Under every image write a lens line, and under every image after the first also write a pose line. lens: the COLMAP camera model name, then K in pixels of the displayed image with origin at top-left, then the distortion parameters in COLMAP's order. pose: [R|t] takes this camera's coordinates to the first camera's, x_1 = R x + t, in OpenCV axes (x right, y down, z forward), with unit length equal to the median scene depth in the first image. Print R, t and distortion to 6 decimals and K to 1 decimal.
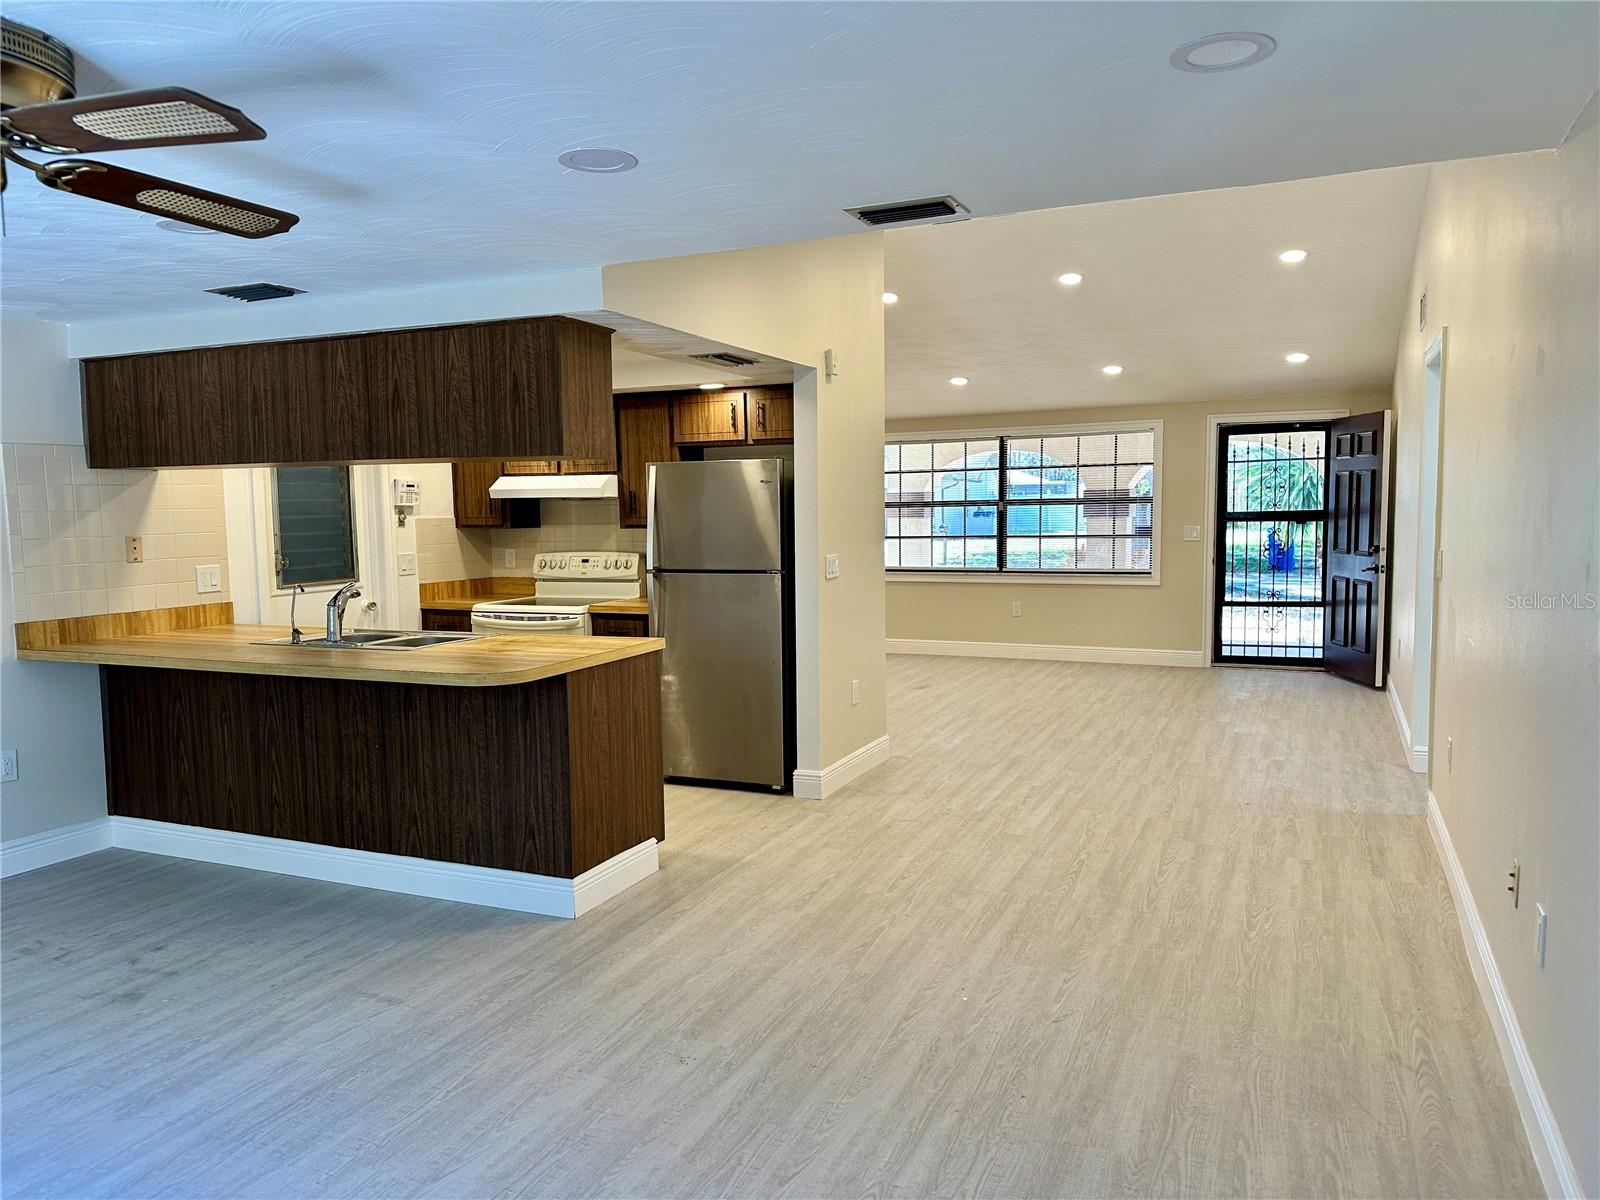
lens RADIAL K [[1117.6, 0, 809.5], [0, 1117.6, 600.3], [0, 0, 1]] dist [0.073920, -0.094767]
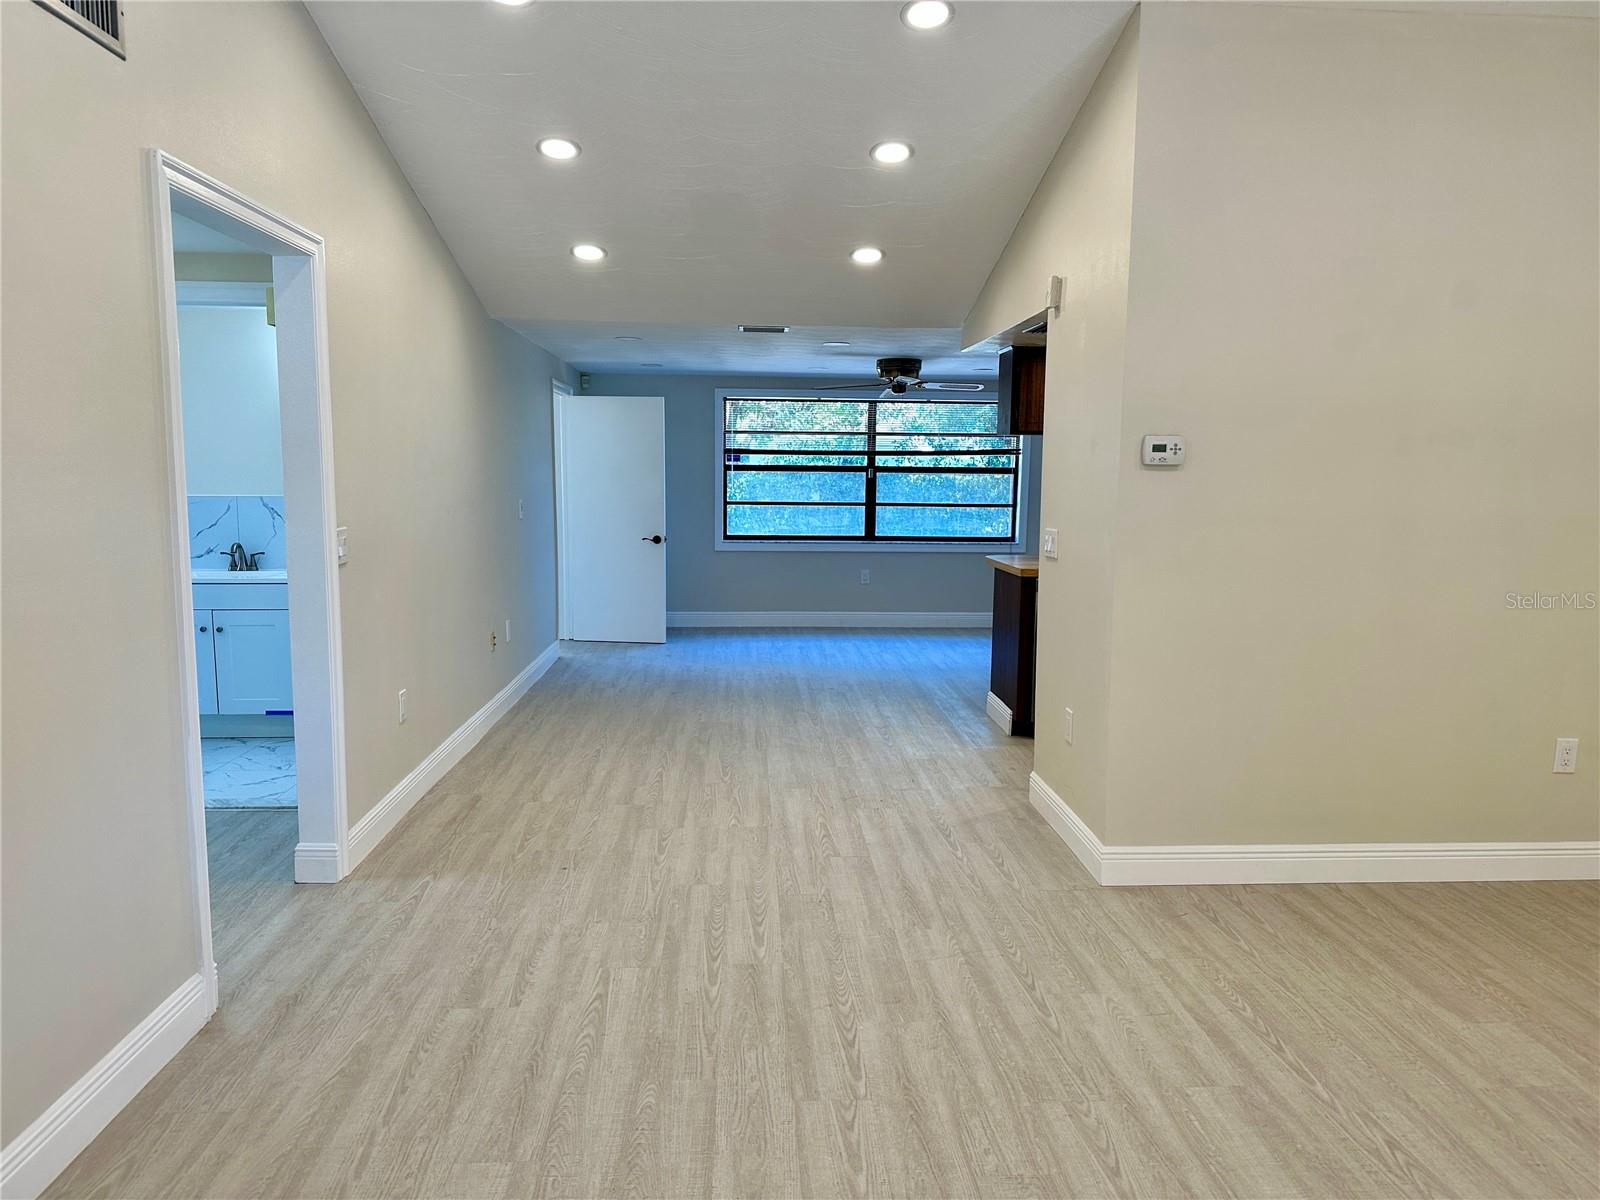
lens RADIAL K [[1117.6, 0, 817.7], [0, 1117.6, 600.7], [0, 0, 1]] dist [0.073920, -0.094767]
pose [[-0.883874, 0.062050, -0.463591, 0.670999], [-0.037952, 0.978378, 0.203311, -0.181656], [0.466183, 0.197296, -0.862408, 1.972387]]
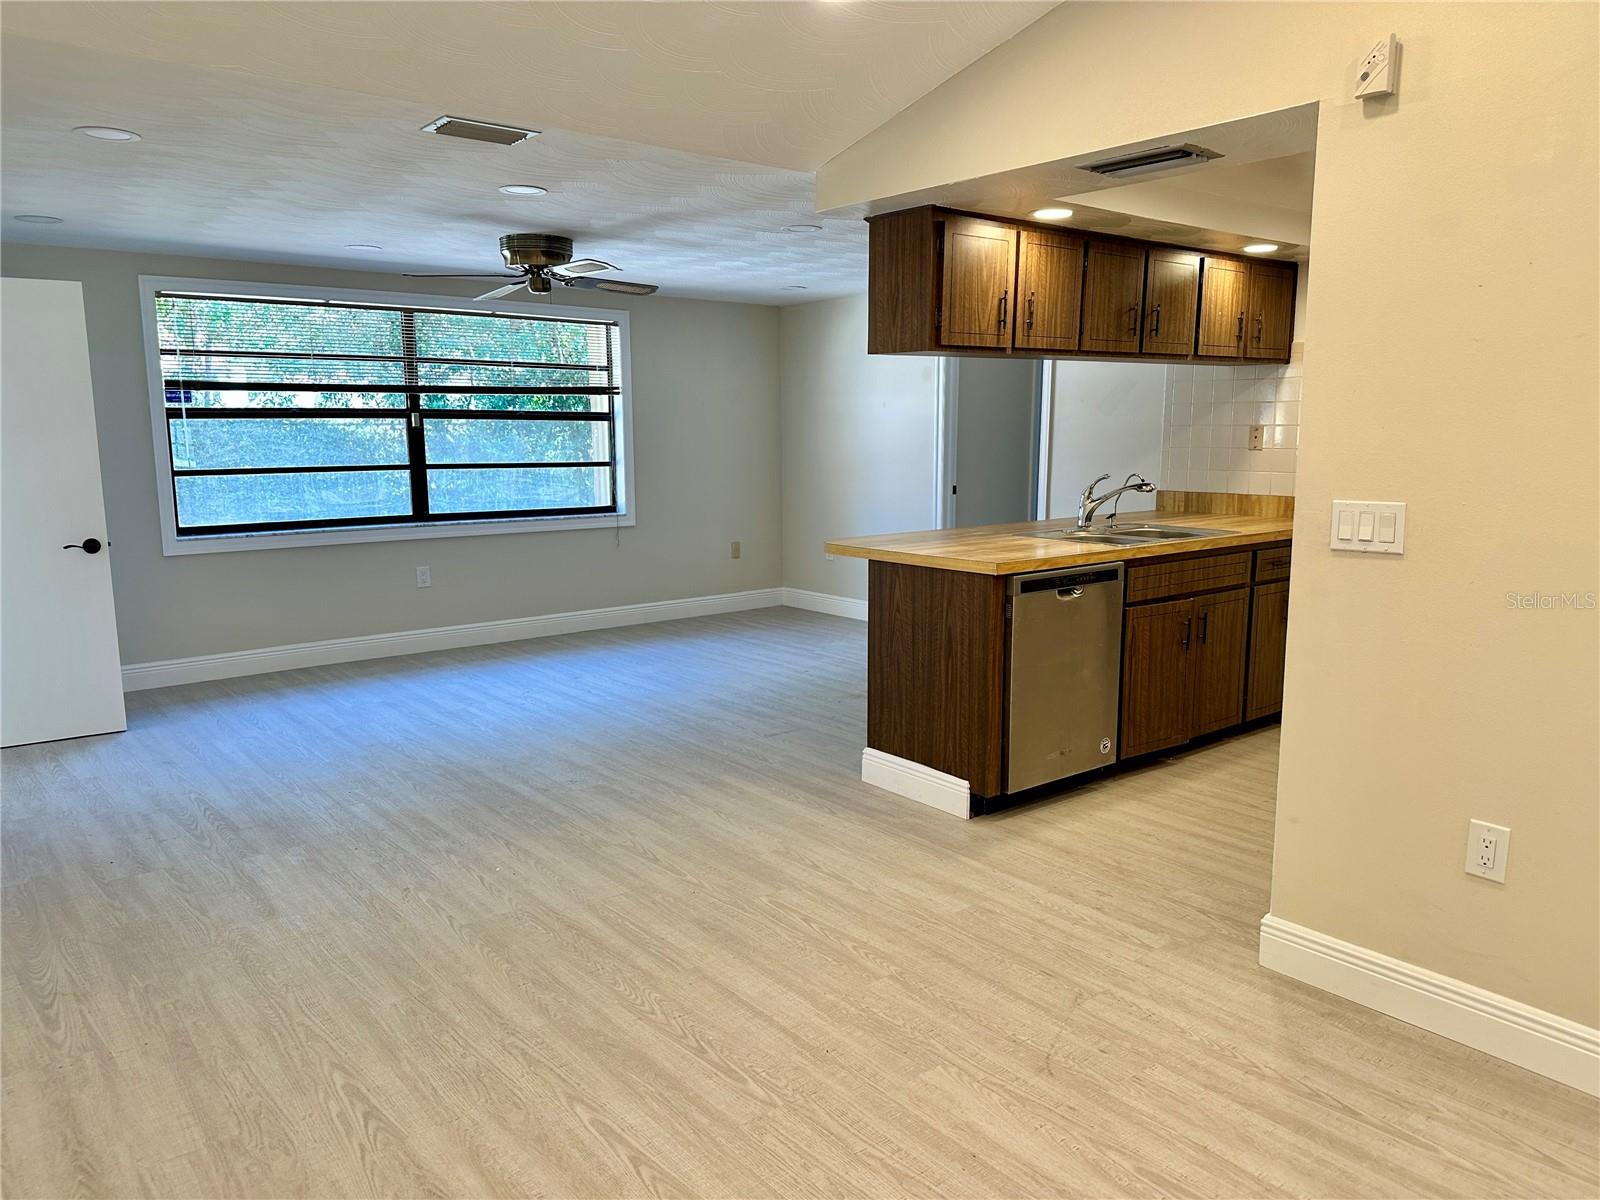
lens RADIAL K [[1117.6, 0, 806.0], [0, 1117.6, 603.1], [0, 0, 1]] dist [0.073920, -0.094767]
pose [[-0.447522, 0.160980, -0.879664, 0.649097], [-0.069490, 0.974430, 0.213675, -0.101346], [0.891569, 0.156752, -0.424893, 1.197967]]
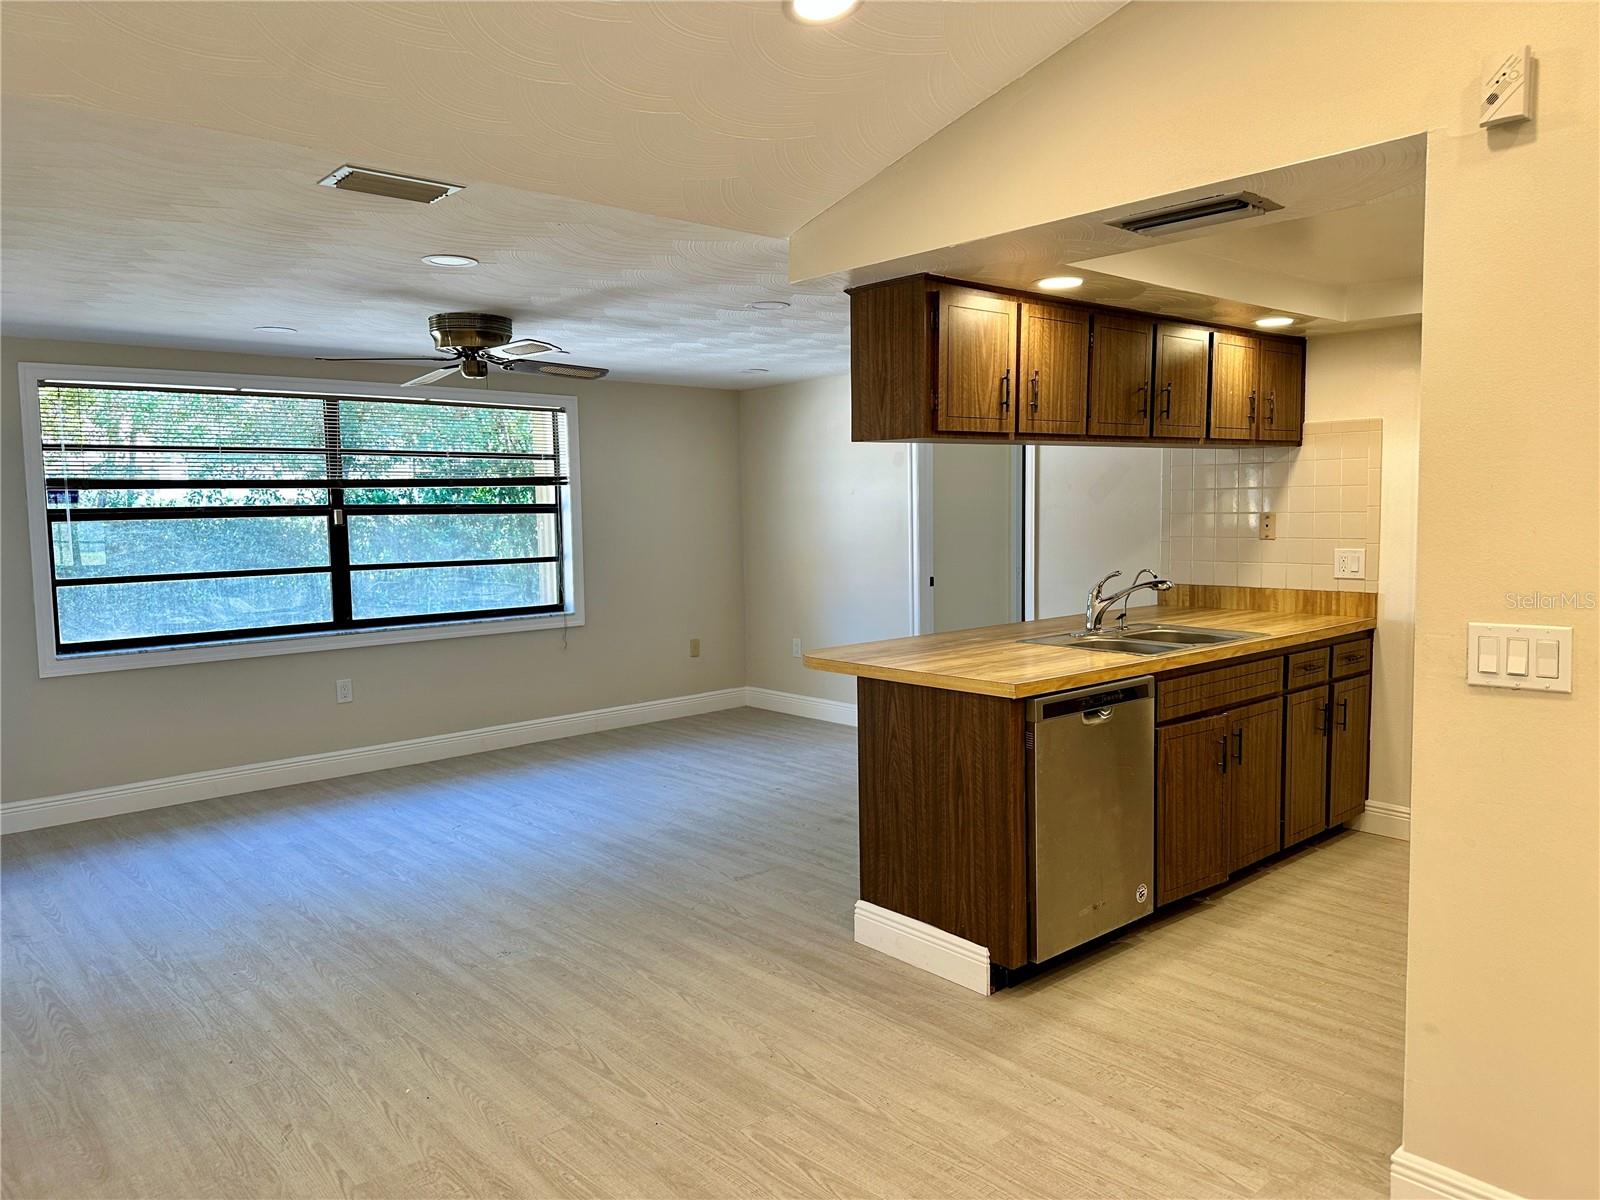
lens RADIAL K [[1117.6, 0, 803.6], [0, 1117.6, 594.5], [0, 0, 1]] dist [0.073920, -0.094767]
pose [[-0.410107, 0.099125, -0.906635, 0.535161], [-0.058060, 0.989222, 0.134417, -0.104757], [0.910187, 0.107765, -0.399932, 1.122025]]
